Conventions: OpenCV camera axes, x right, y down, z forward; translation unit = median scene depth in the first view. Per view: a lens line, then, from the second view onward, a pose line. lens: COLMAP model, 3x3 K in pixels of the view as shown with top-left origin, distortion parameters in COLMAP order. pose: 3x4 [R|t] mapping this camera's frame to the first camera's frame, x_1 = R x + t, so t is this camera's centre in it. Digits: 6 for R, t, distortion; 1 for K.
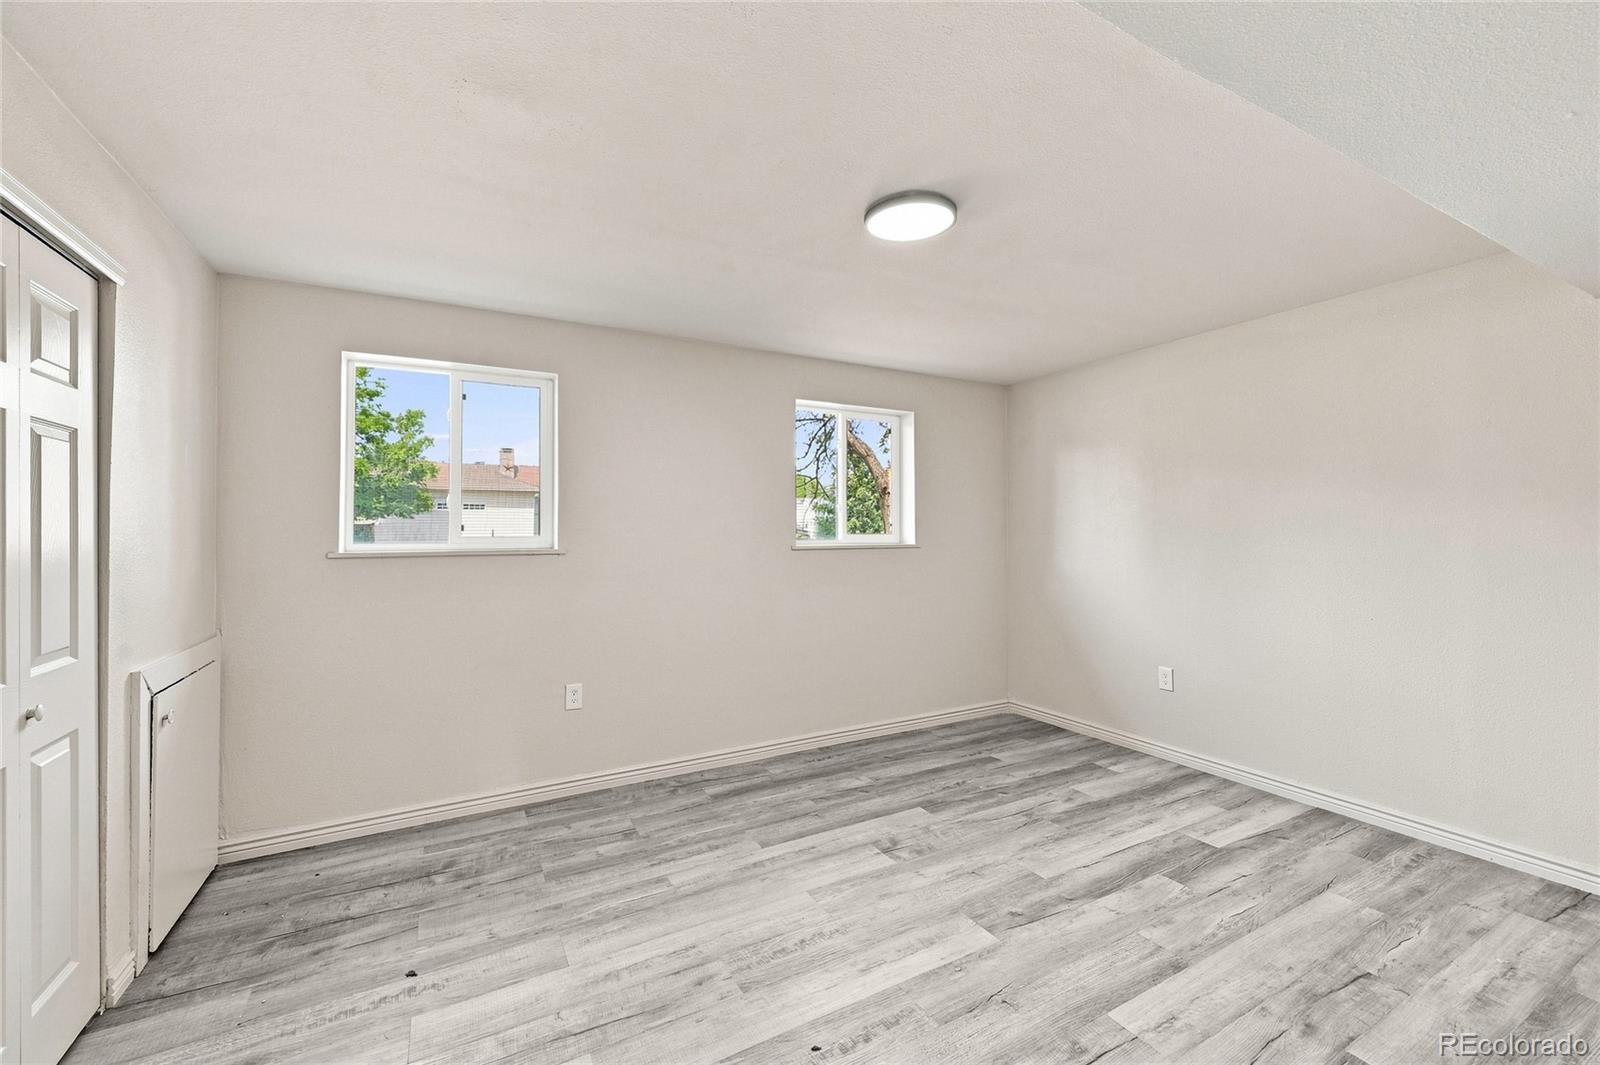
lens RADIAL K [[648.8, 0, 800.2], [0, 648.8, 531.8], [0, 0, 1]] dist [0.000448, 0.000434]
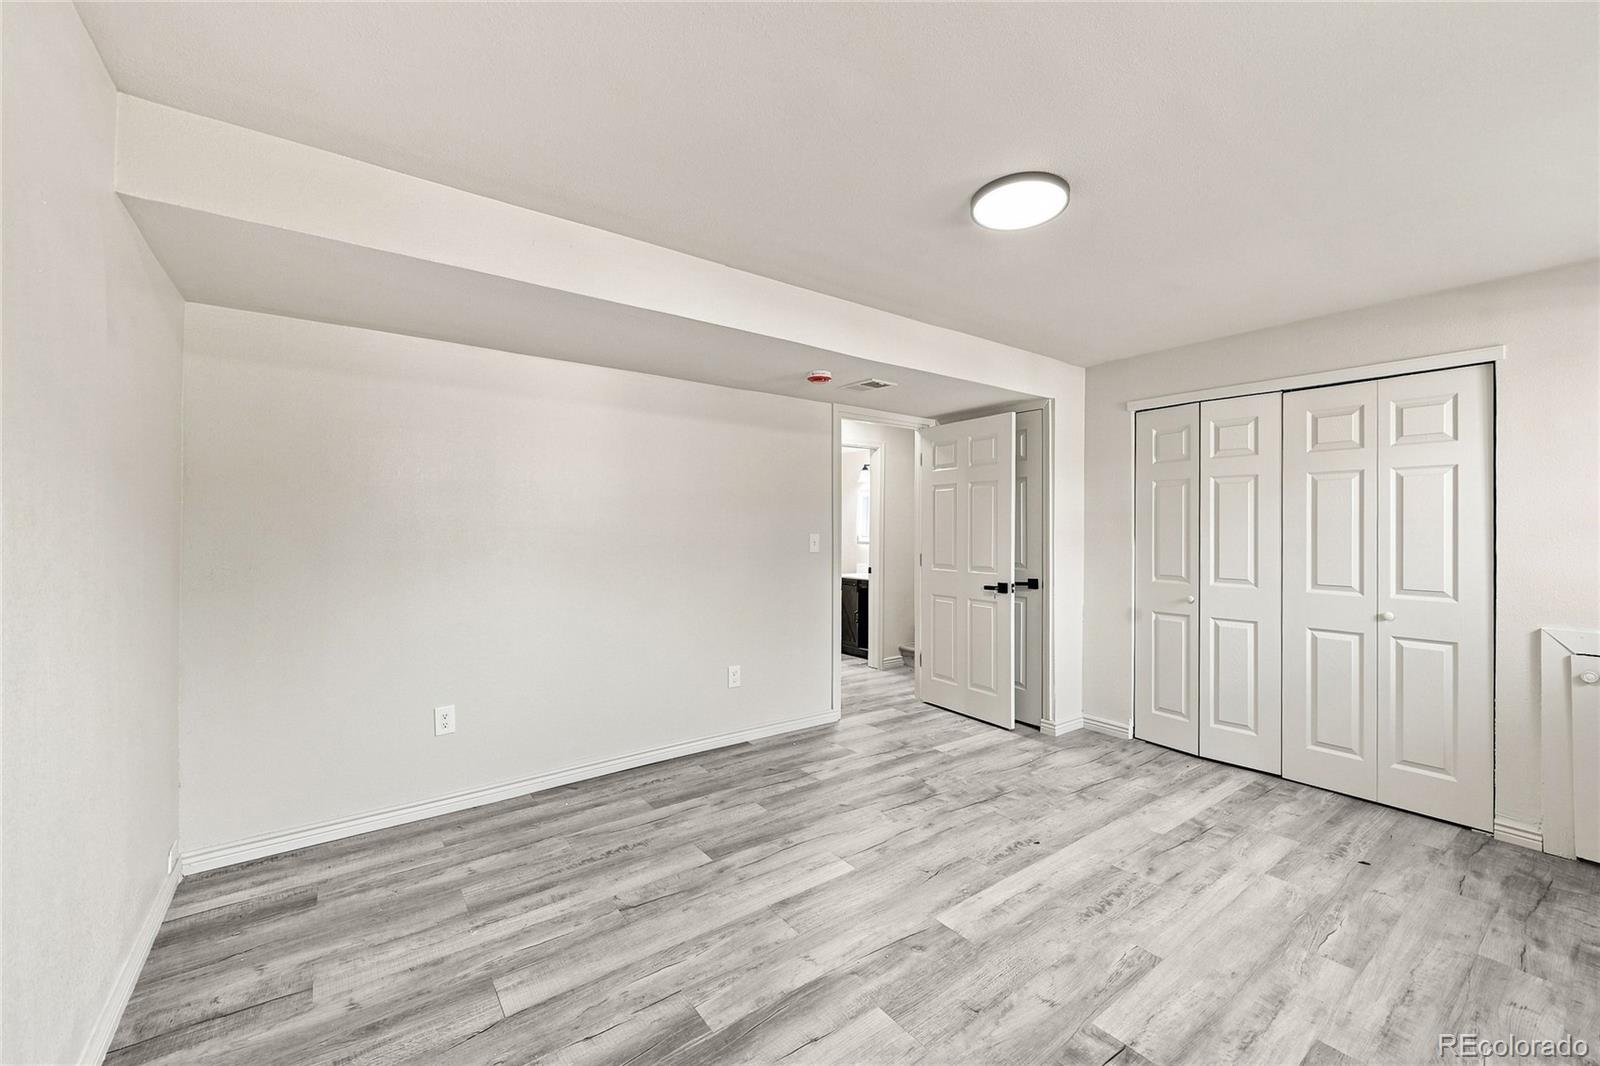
lens RADIAL K [[648.8, 0, 801.2], [0, 648.8, 530.1], [0, 0, 1]] dist [0.000448, 0.000434]
pose [[-0.990215, 0.000693, -0.139547, 0.650519], [0.000735, 1.000000, -0.000247, 0.008906], [0.139546, -0.000347, -0.990215, 1.965919]]
